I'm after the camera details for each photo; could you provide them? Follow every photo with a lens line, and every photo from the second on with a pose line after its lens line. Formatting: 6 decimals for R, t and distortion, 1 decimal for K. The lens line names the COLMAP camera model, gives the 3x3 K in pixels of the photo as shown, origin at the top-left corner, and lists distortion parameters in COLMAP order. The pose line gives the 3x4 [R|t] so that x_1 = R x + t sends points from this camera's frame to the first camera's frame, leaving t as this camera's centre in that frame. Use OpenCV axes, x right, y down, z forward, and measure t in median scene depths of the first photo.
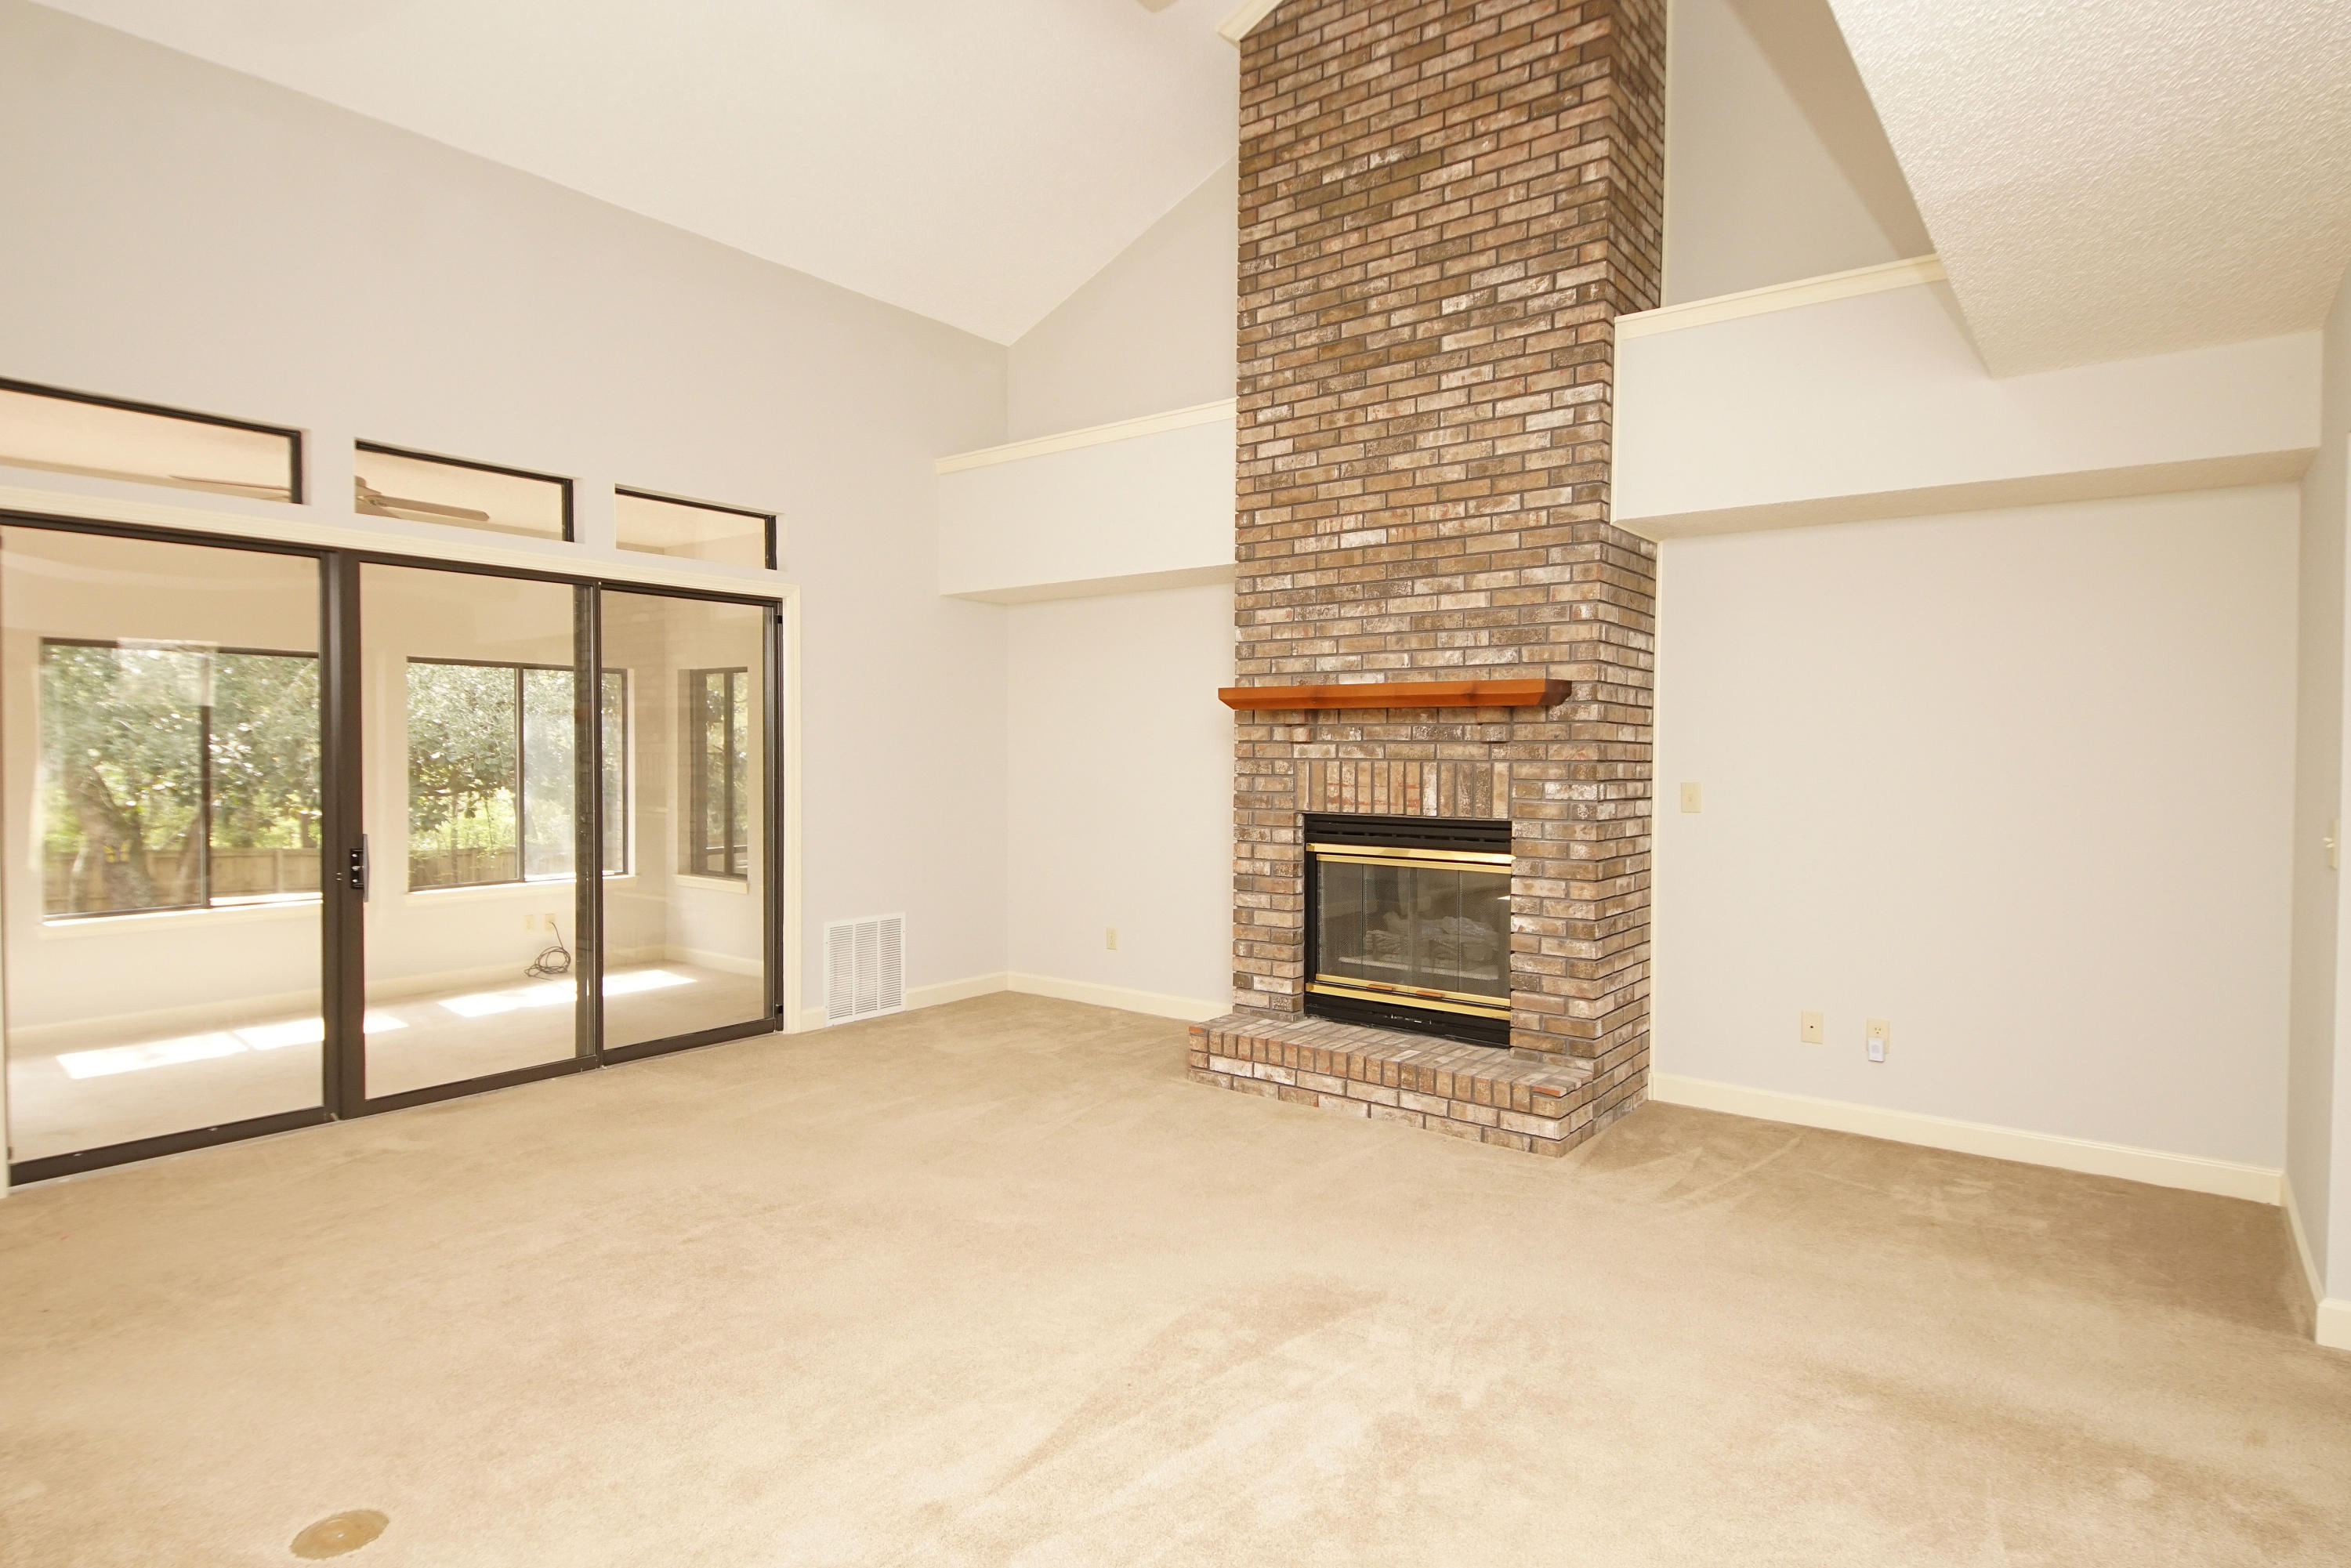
lens RADIAL K [[1262.0, 0, 1164.0], [0, 1262.0, 769.1], [0, 0, 1]] dist [0.015172, -0.020839]
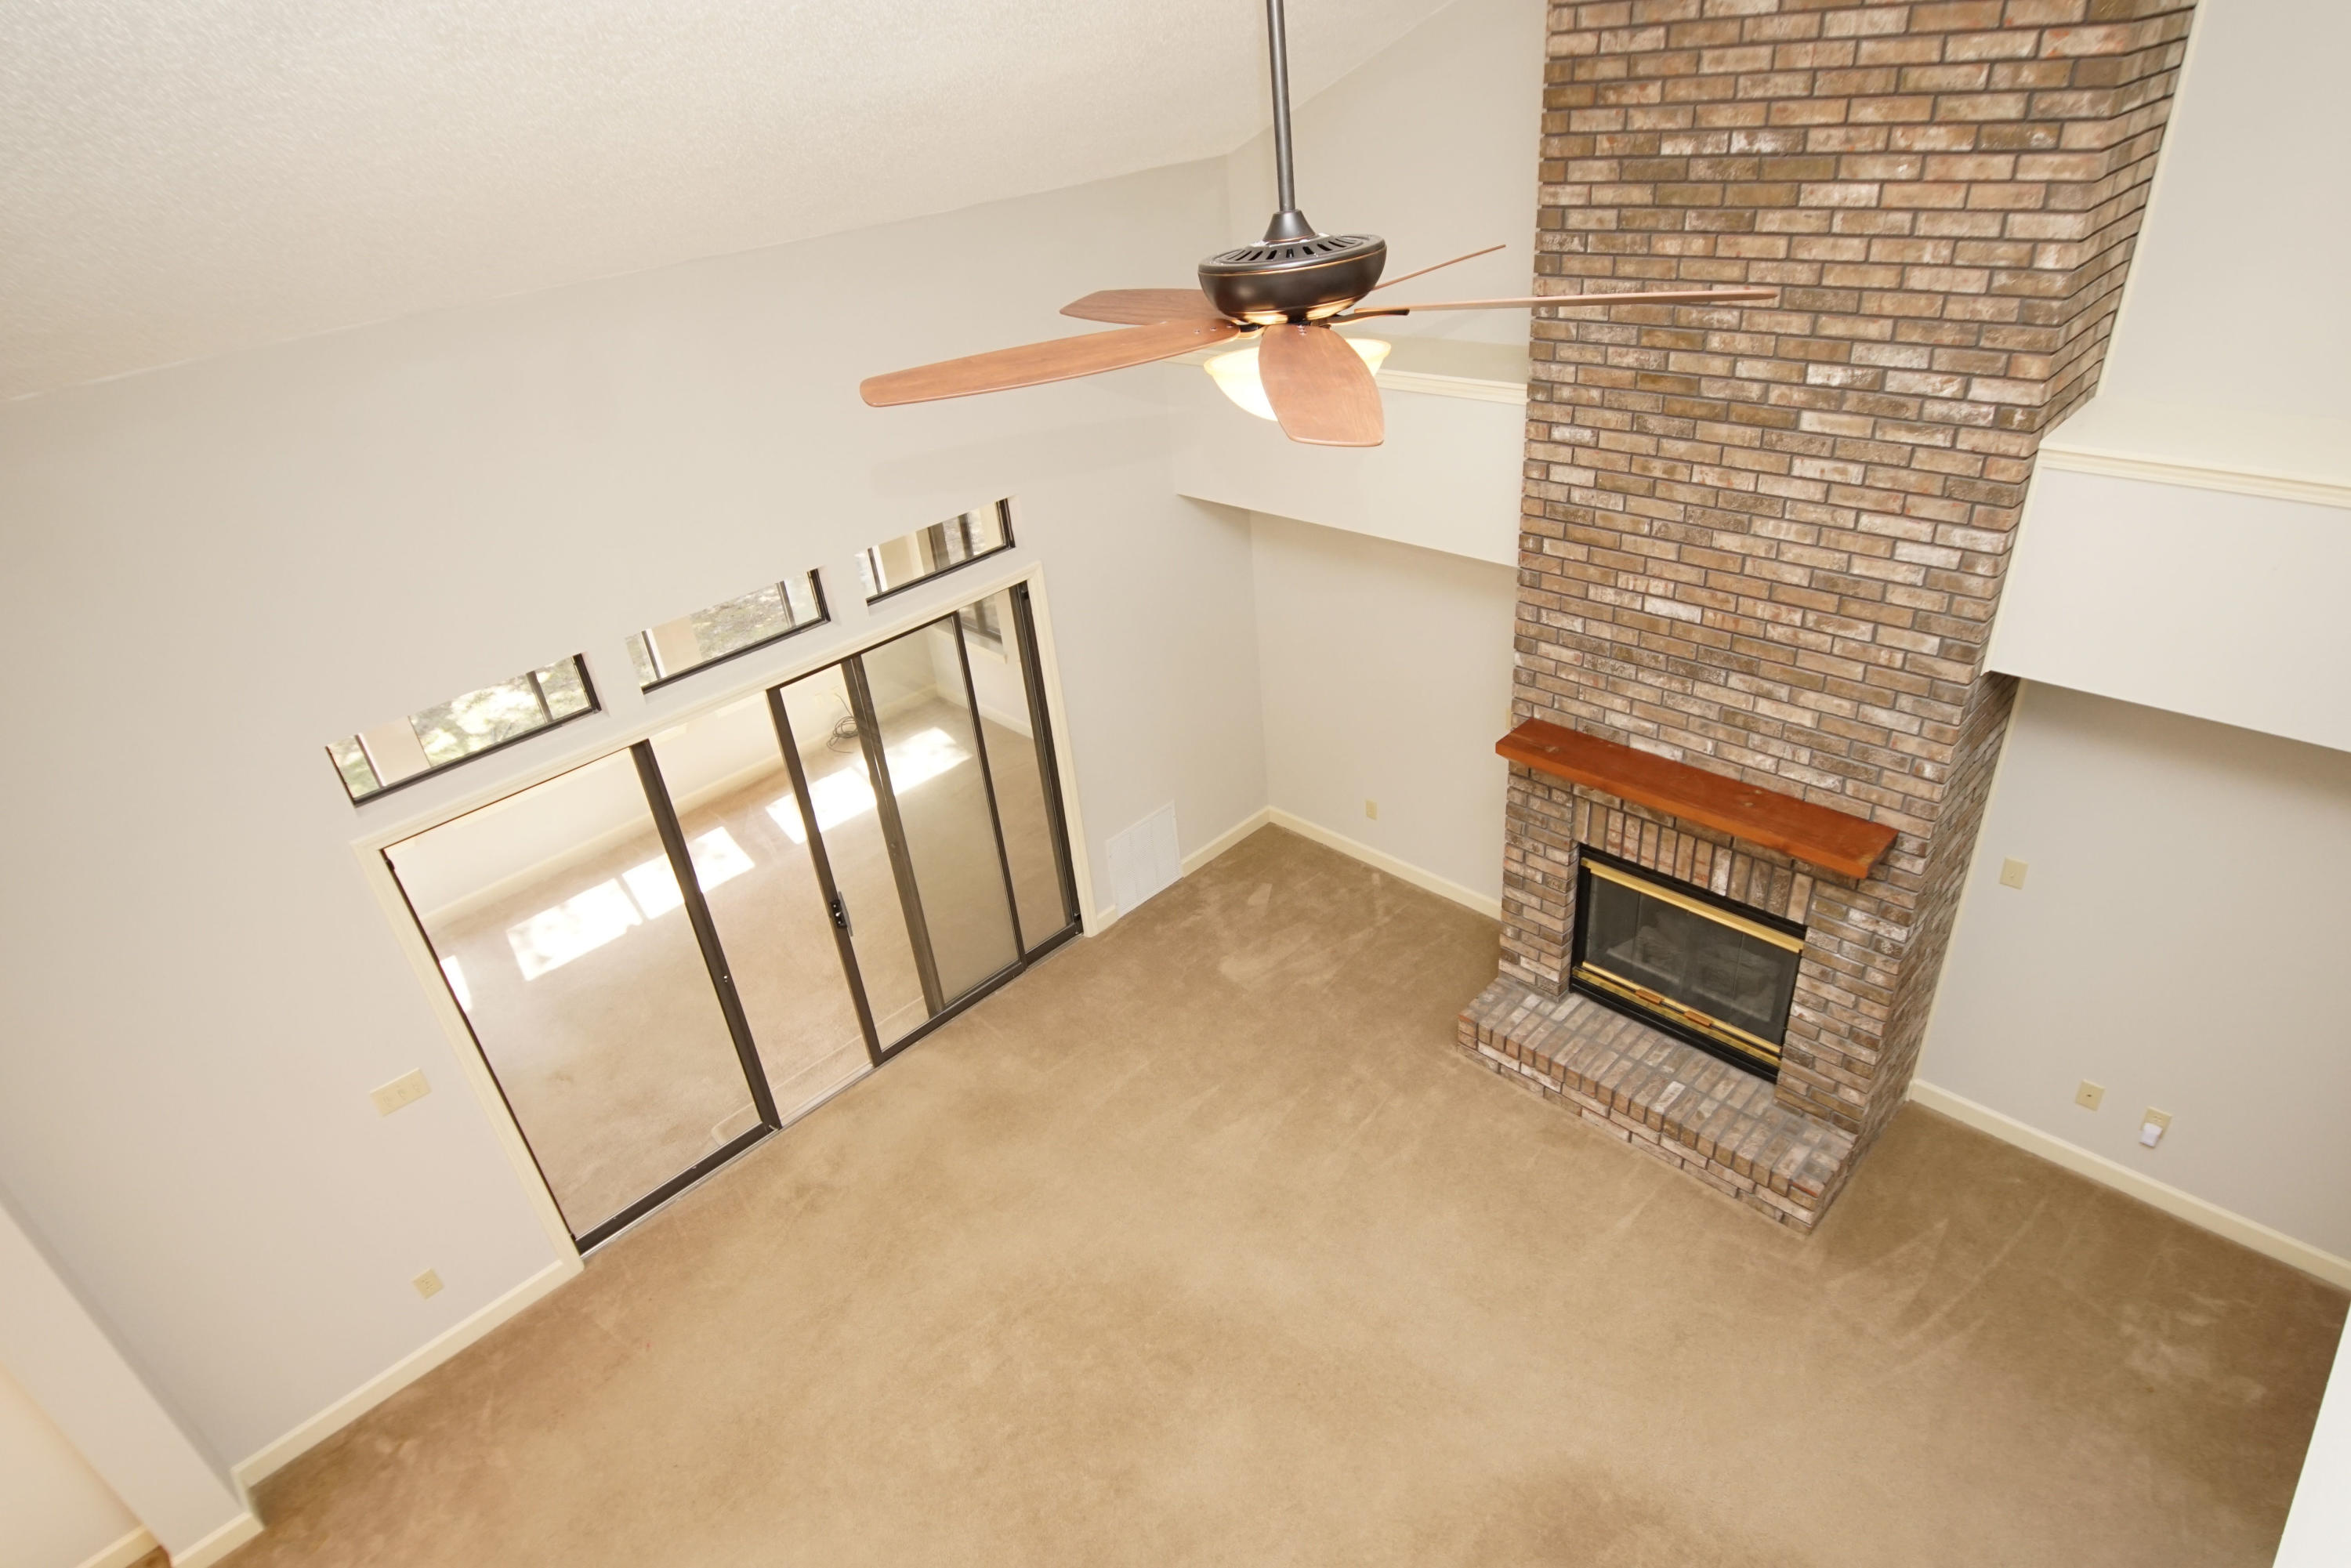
lens RADIAL K [[1262.0, 0, 1156.2], [0, 1262.0, 800.4], [0, 0, 1]] dist [0.015172, -0.020839]
pose [[0.984241, -0.013753, -0.176295, -0.045170], [0.097306, 0.874574, 0.475028, -0.537350], [0.147650, -0.484696, 0.862130, 0.122046]]
